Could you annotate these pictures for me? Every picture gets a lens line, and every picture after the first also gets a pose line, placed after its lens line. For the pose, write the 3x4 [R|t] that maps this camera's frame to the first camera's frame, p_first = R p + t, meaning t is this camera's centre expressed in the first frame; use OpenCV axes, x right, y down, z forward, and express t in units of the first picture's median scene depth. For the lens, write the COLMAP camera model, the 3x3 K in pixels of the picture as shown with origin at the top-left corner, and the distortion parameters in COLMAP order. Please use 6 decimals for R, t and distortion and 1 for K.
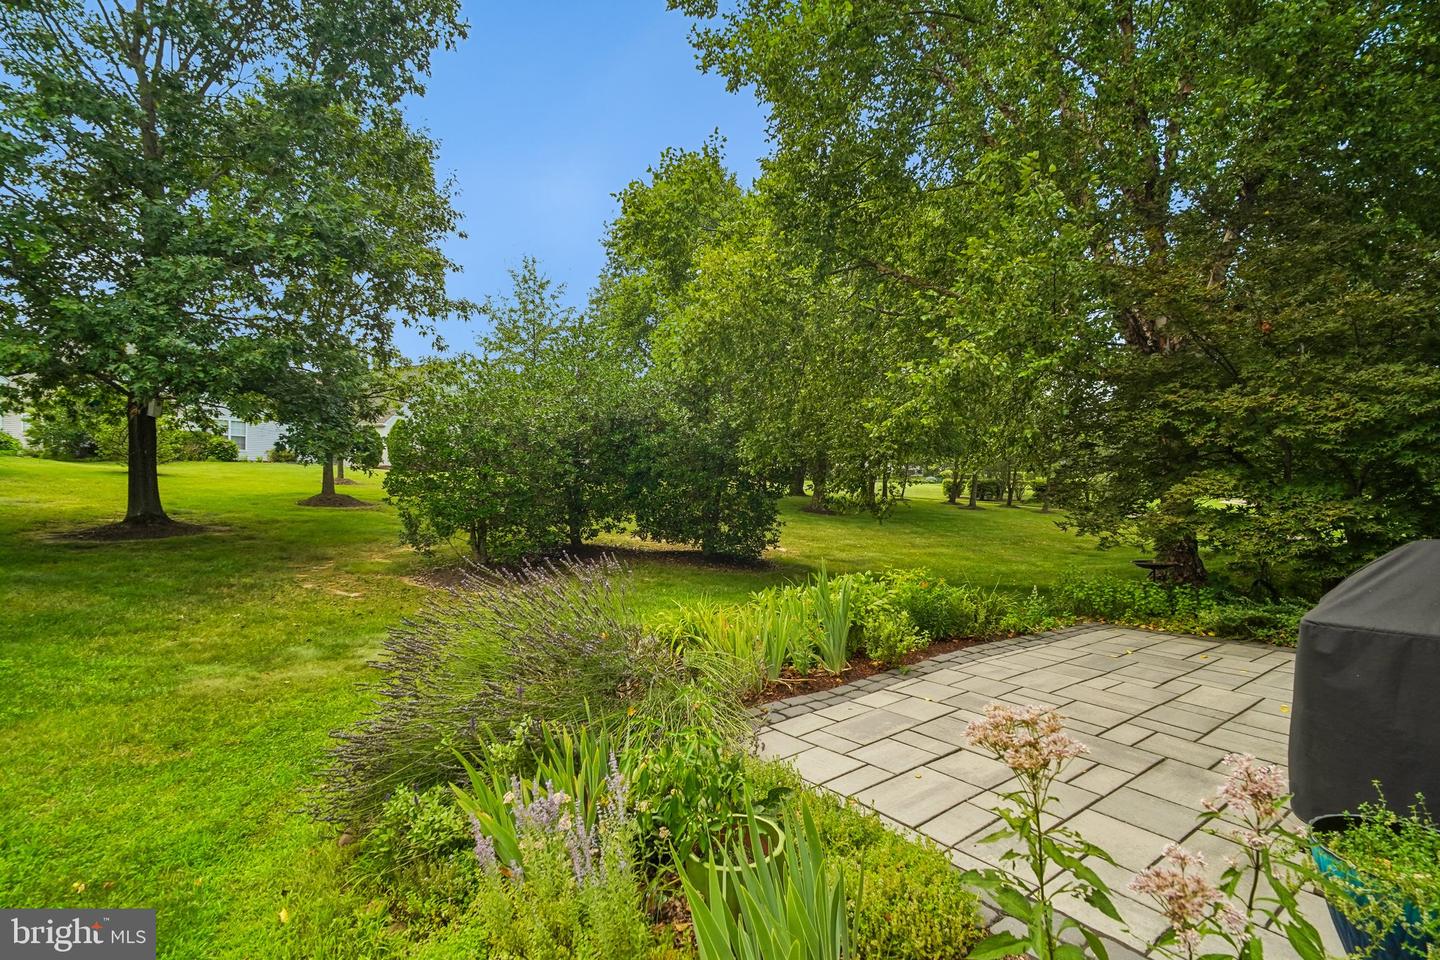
lens RADIAL K [[678.9, 0, 713.9], [0, 678.9, 479.2], [0, 0, 1]] dist [-0.014874, 0.006771]
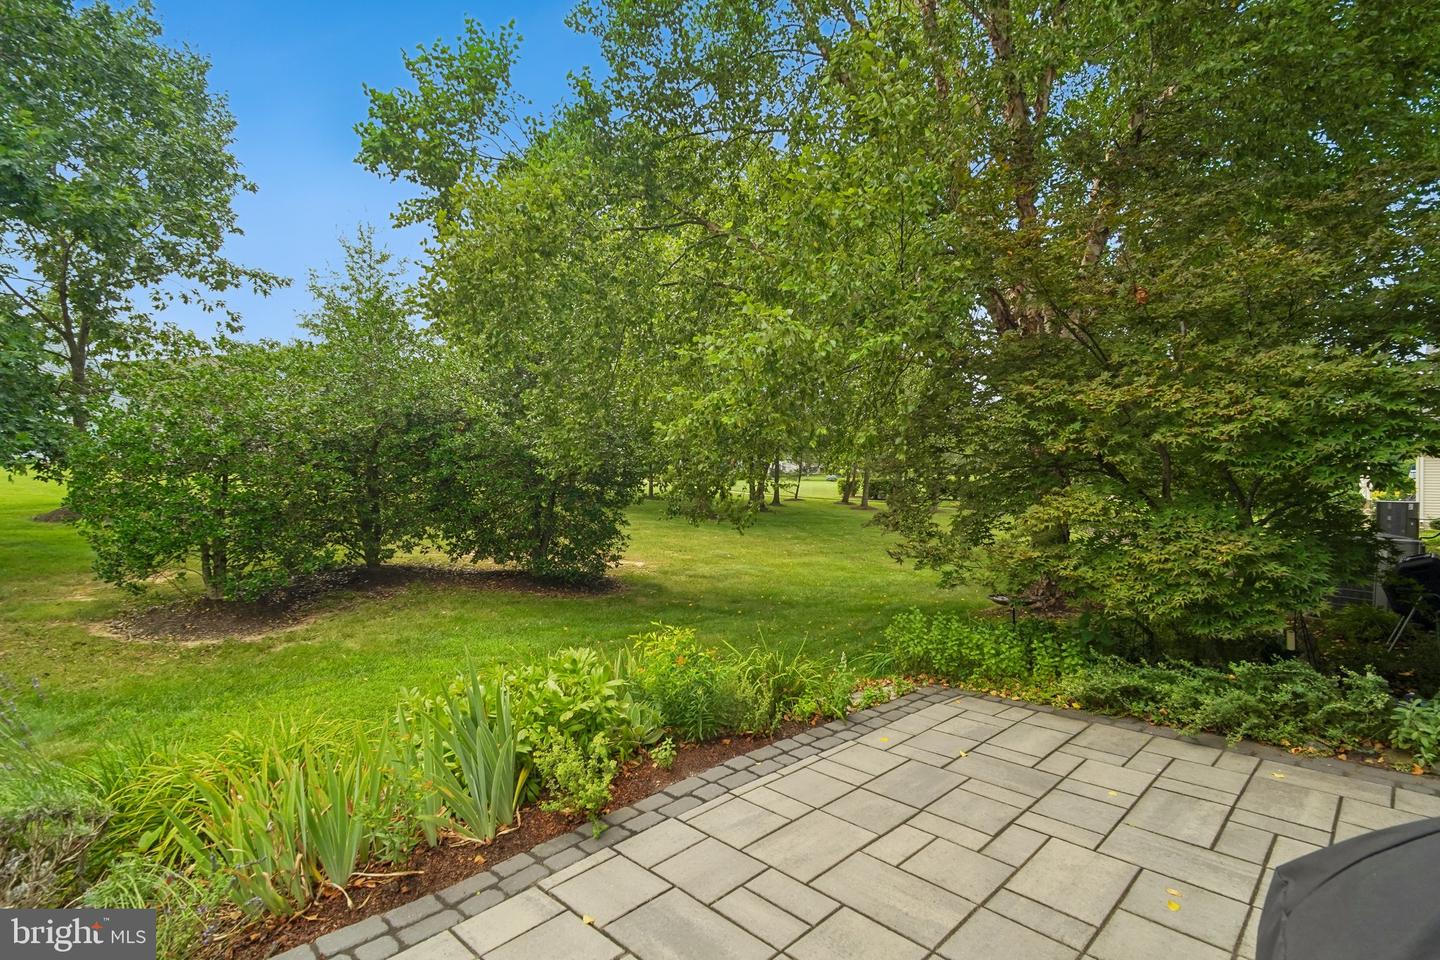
lens RADIAL K [[678.9, 0, 720.9], [0, 678.9, 478.1], [0, 0, 1]] dist [-0.014874, 0.006771]
pose [[0.991383, -0.006006, 0.130857, 0.253553], [0.005482, 0.999975, 0.004365, -0.028681], [-0.130880, -0.003610, 0.991392, 0.312876]]
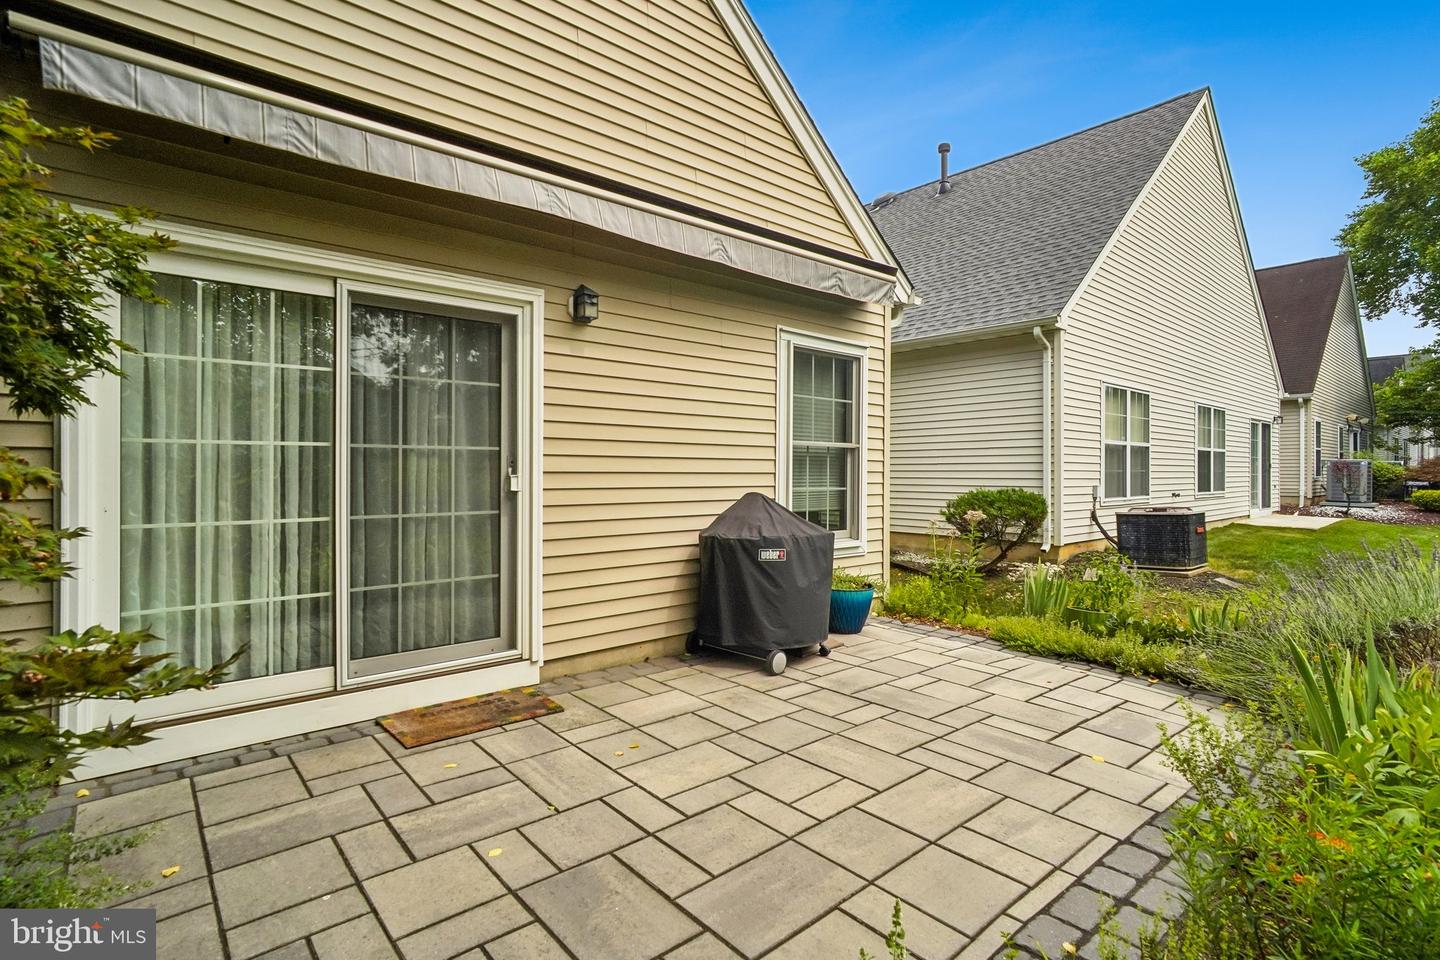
lens RADIAL K [[678.9, 0, 732.0], [0, 678.9, 470.7], [0, 0, 1]] dist [-0.014874, 0.006771]
pose [[-0.997201, -0.012508, -0.073711, 0.540520], [-0.013096, 0.999886, 0.007498, 0.016442], [0.073609, 0.008442, -0.997251, 1.198597]]
